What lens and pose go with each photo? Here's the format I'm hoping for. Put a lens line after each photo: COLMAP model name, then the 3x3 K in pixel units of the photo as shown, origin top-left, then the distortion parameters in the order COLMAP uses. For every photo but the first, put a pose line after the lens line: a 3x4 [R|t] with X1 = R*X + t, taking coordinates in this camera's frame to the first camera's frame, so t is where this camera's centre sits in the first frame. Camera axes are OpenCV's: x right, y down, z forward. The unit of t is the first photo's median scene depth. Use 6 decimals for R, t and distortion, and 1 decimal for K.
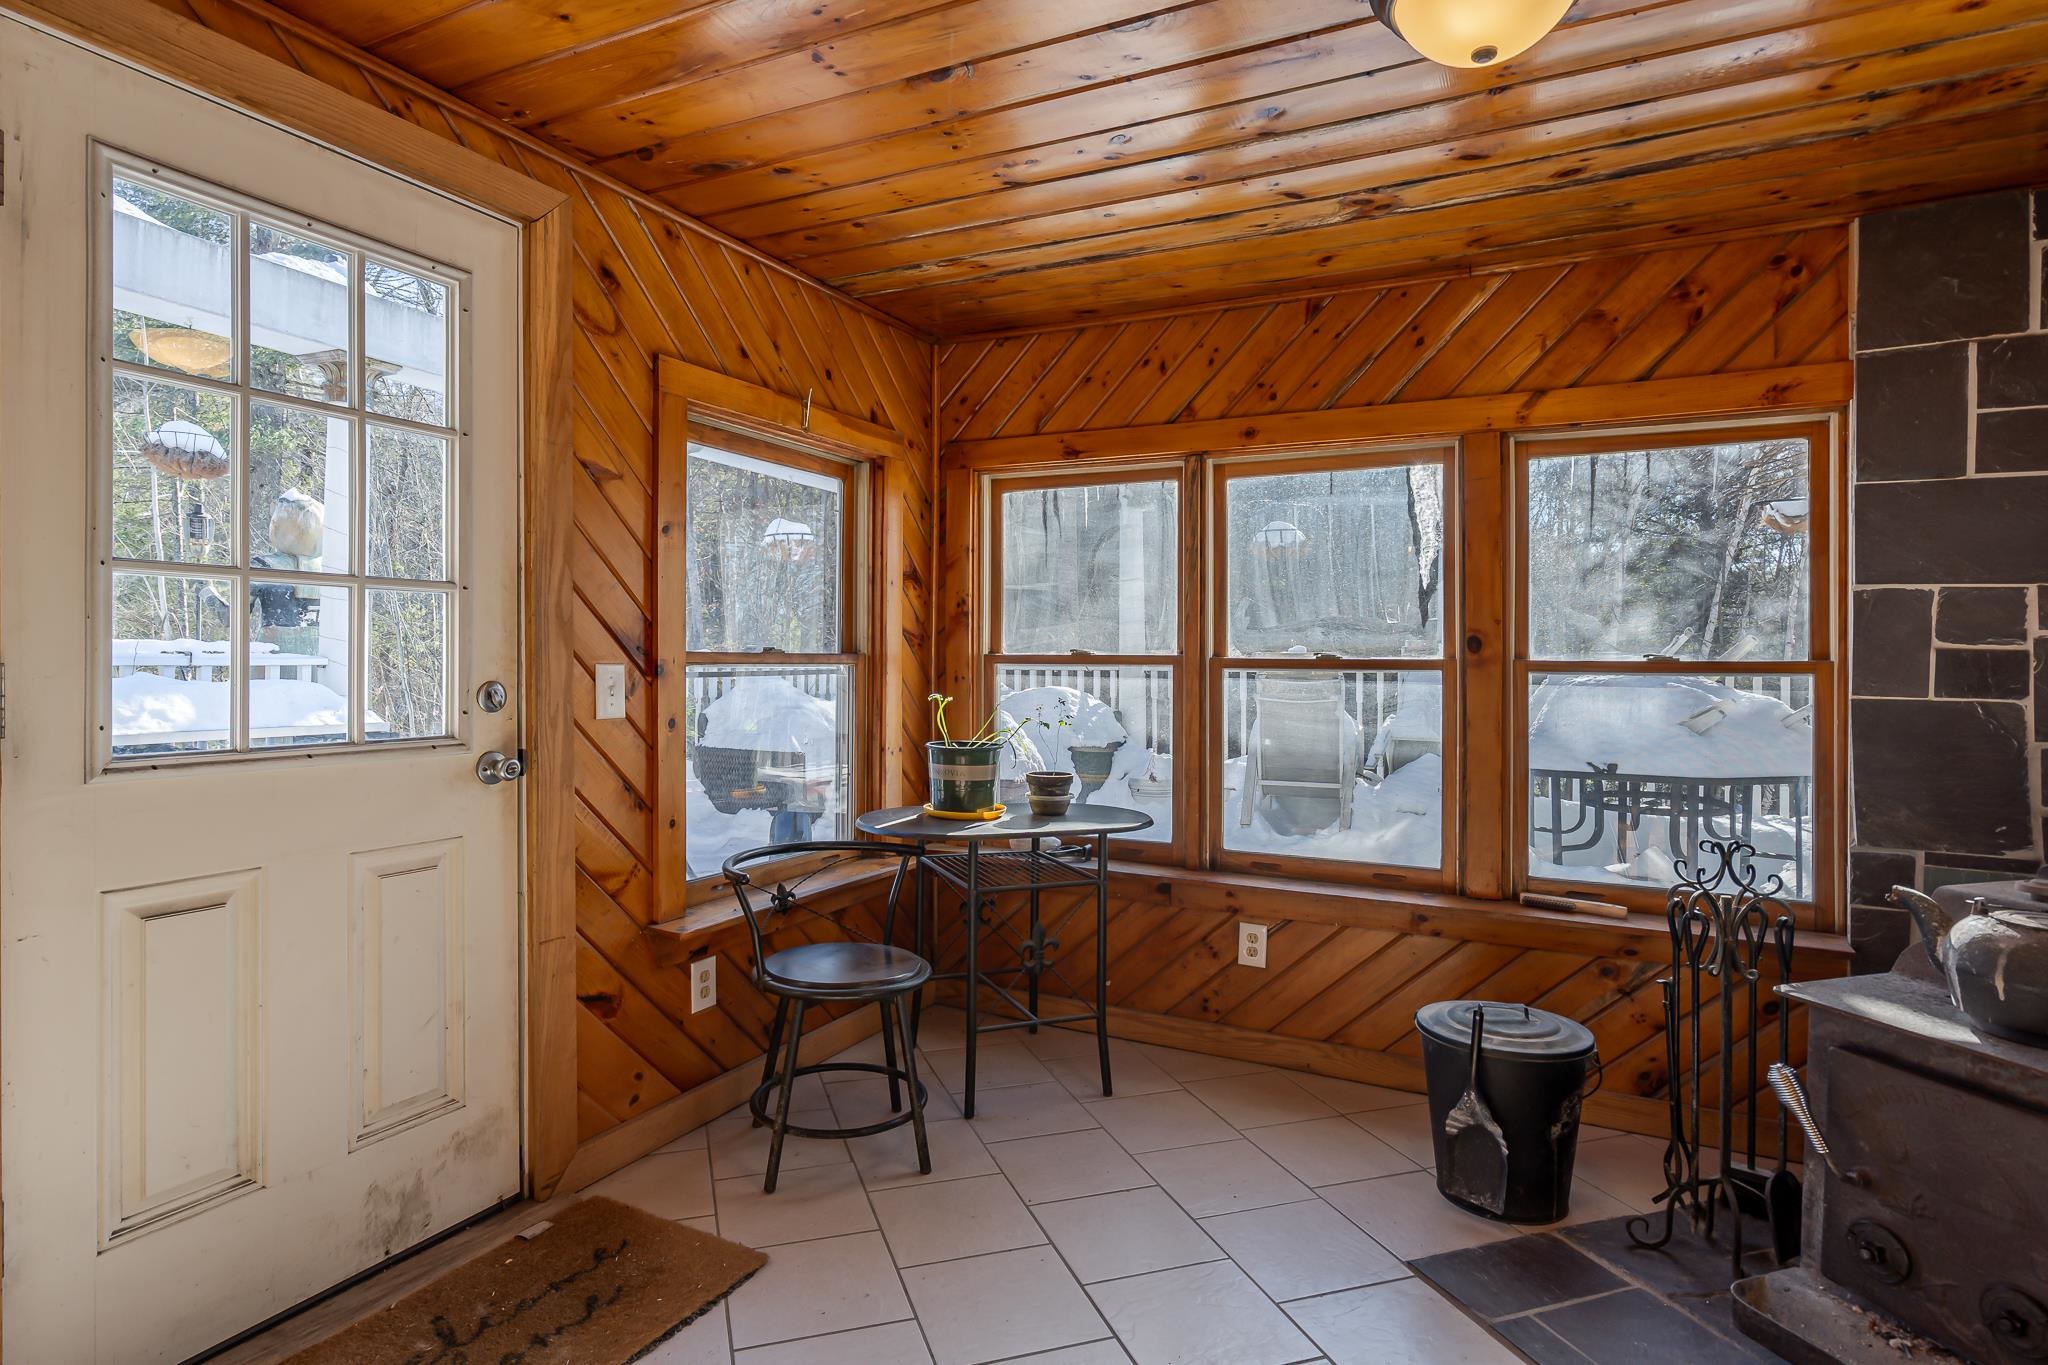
lens RADIAL K [[1045.7, 0, 1023.6], [0, 1045.7, 659.8], [0, 0, 1]] dist [0.002938, 0.000171]
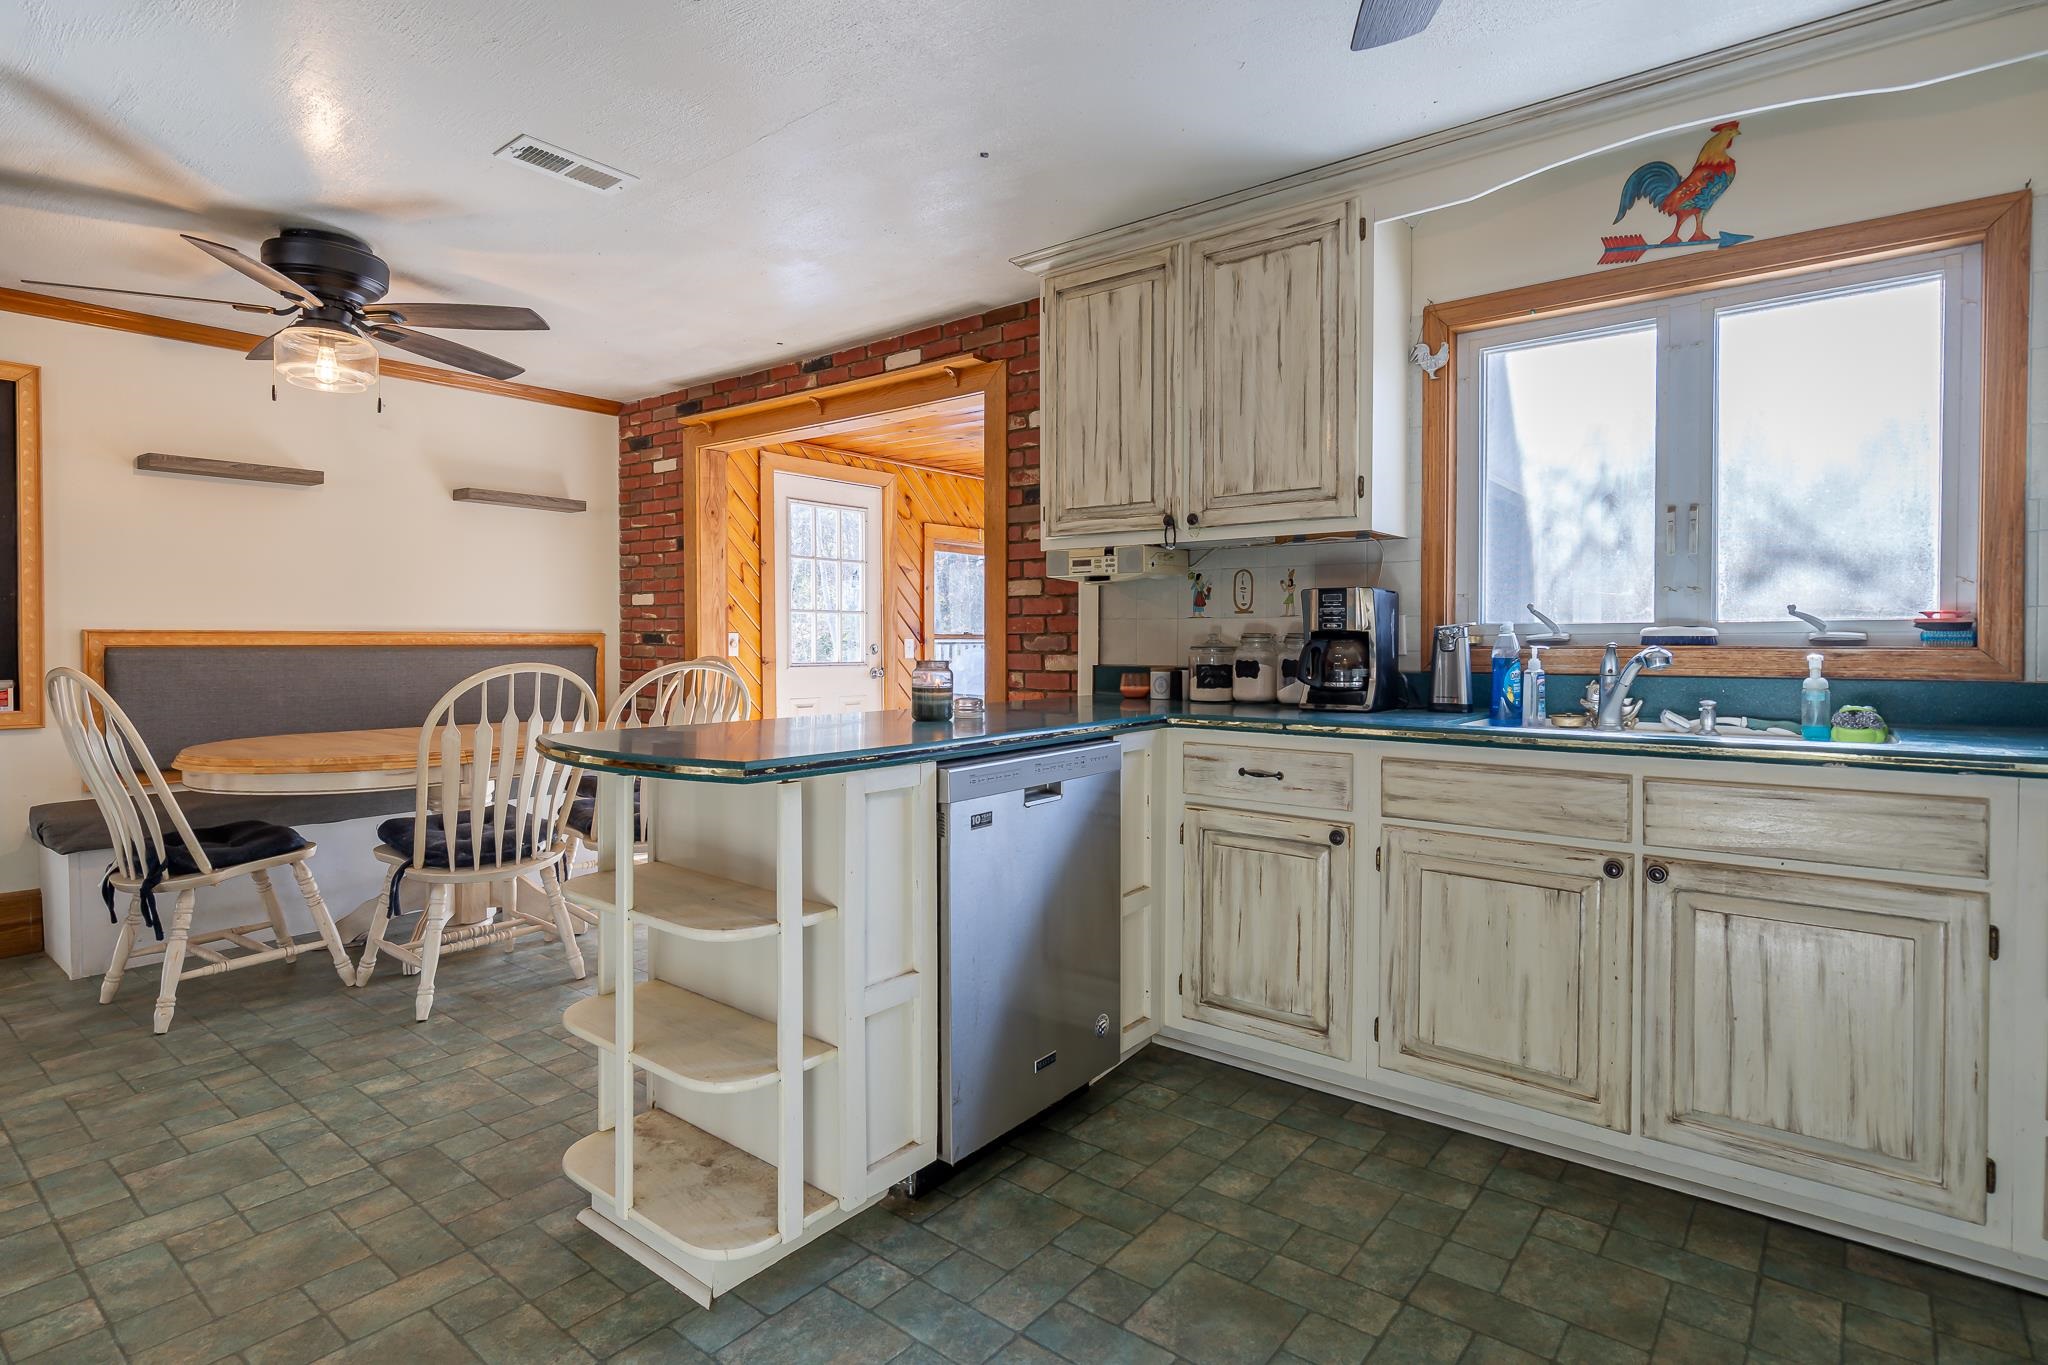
lens RADIAL K [[1039.4, 0, 1090.4], [0, 1039.4, 657.6], [0, 0, 1]] dist [0.004052, -0.000999]
pose [[0.985569, -0.001245, -0.169268, 0.443896], [0.003813, 0.999883, 0.014846, 0.011691], [0.169229, -0.015278, 0.985458, -1.329559]]
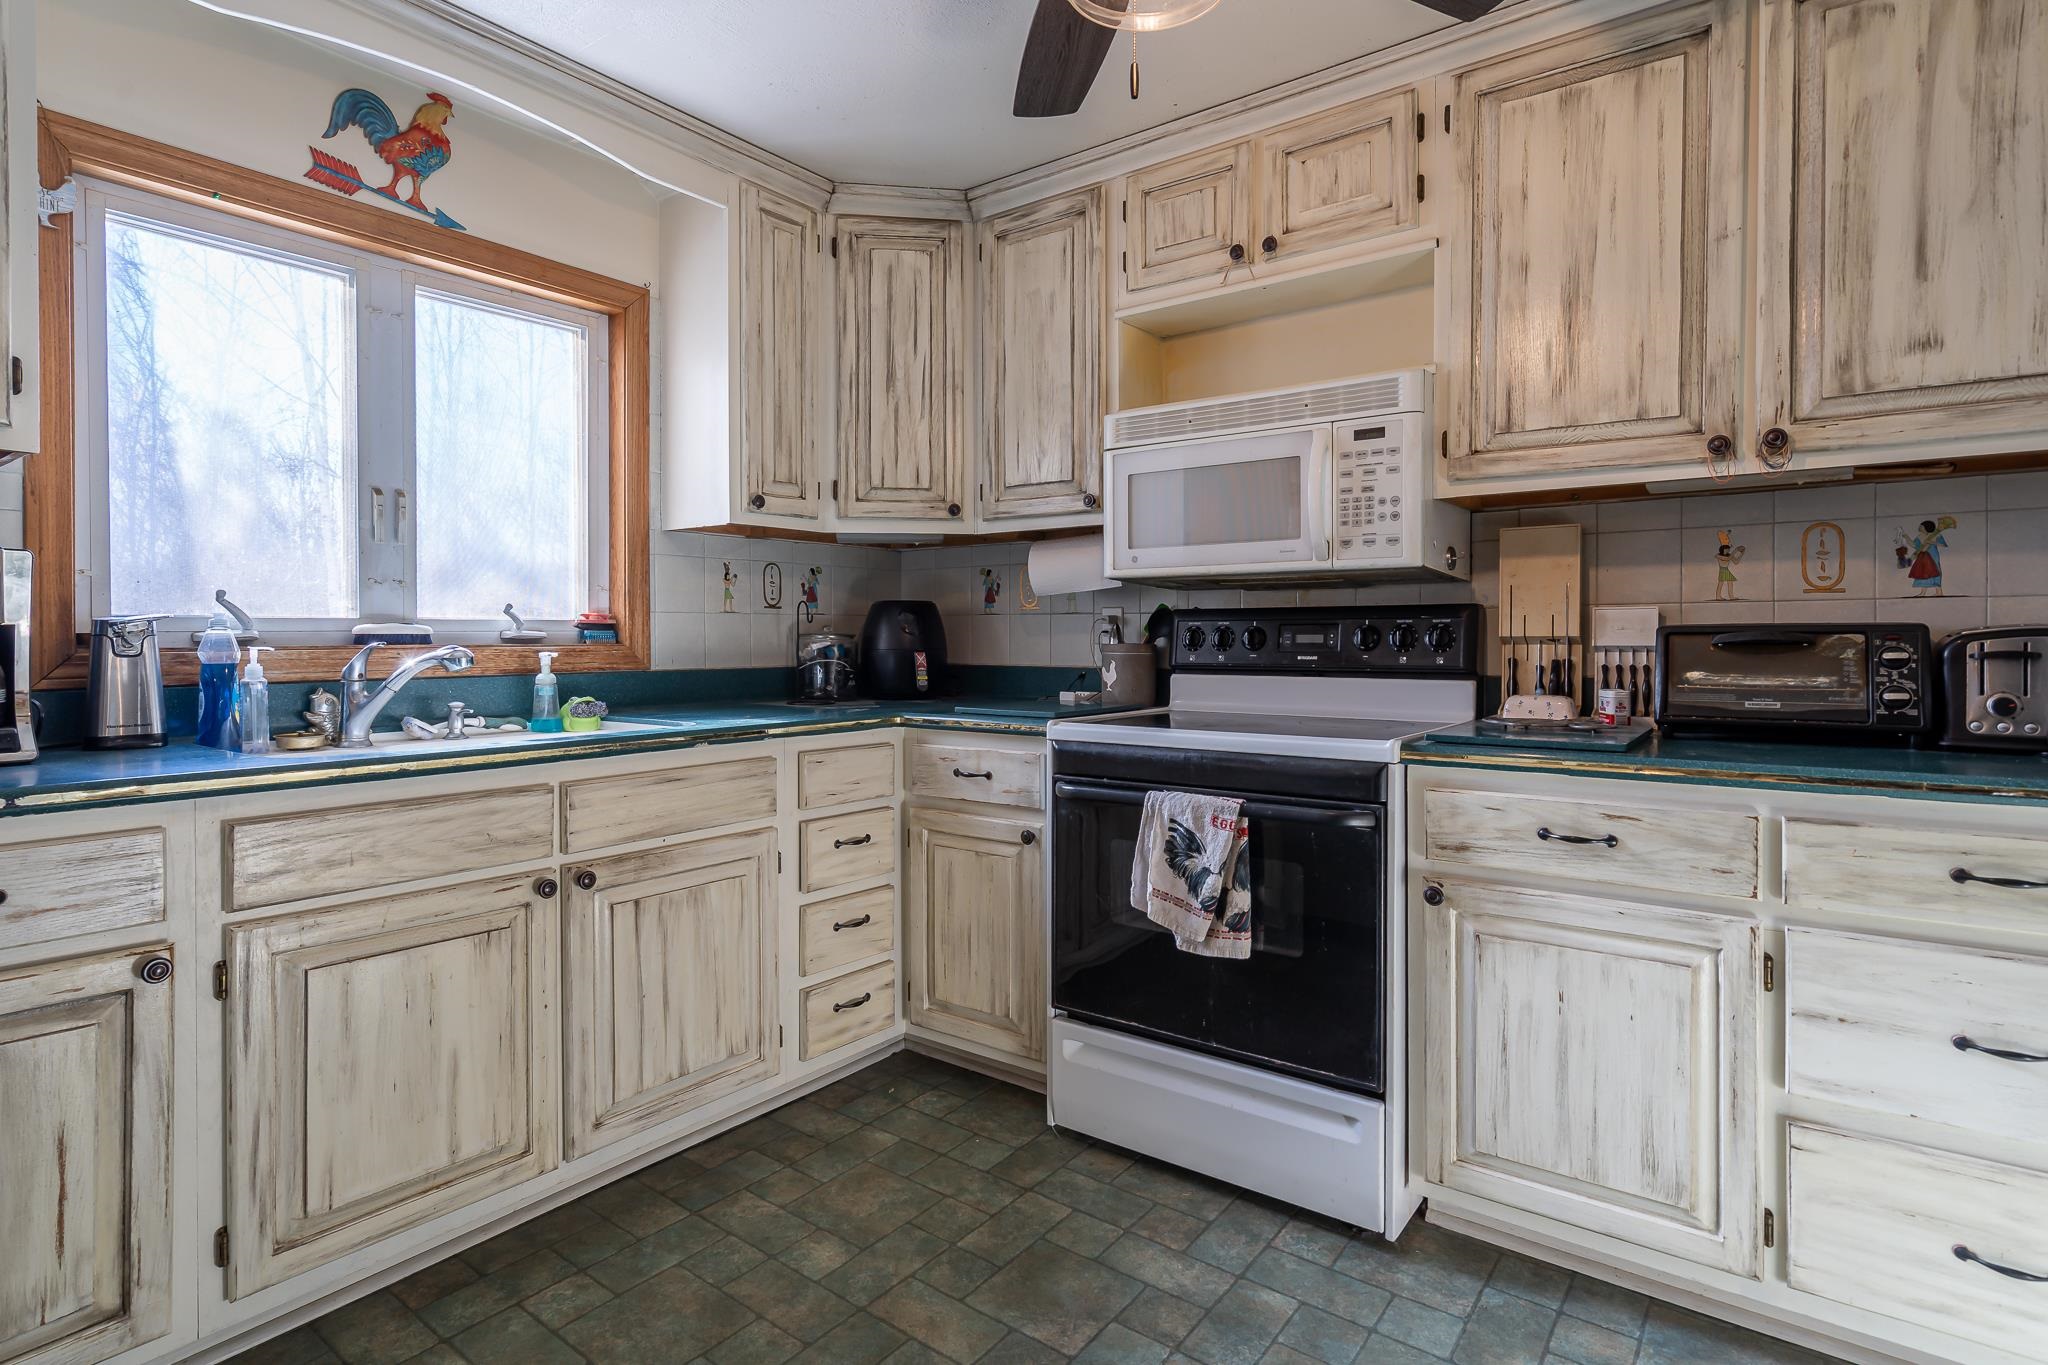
lens RADIAL K [[1040.6, 0, 949.6], [0, 1040.6, 650.7], [0, 0, 1]] dist [0.002469, 0.001062]
pose [[0.217627, -0.018183, 0.975863, 0.093368], [0.004887, 0.999834, 0.017540, 0.009046], [-0.976020, 0.000951, 0.217680, -0.954991]]
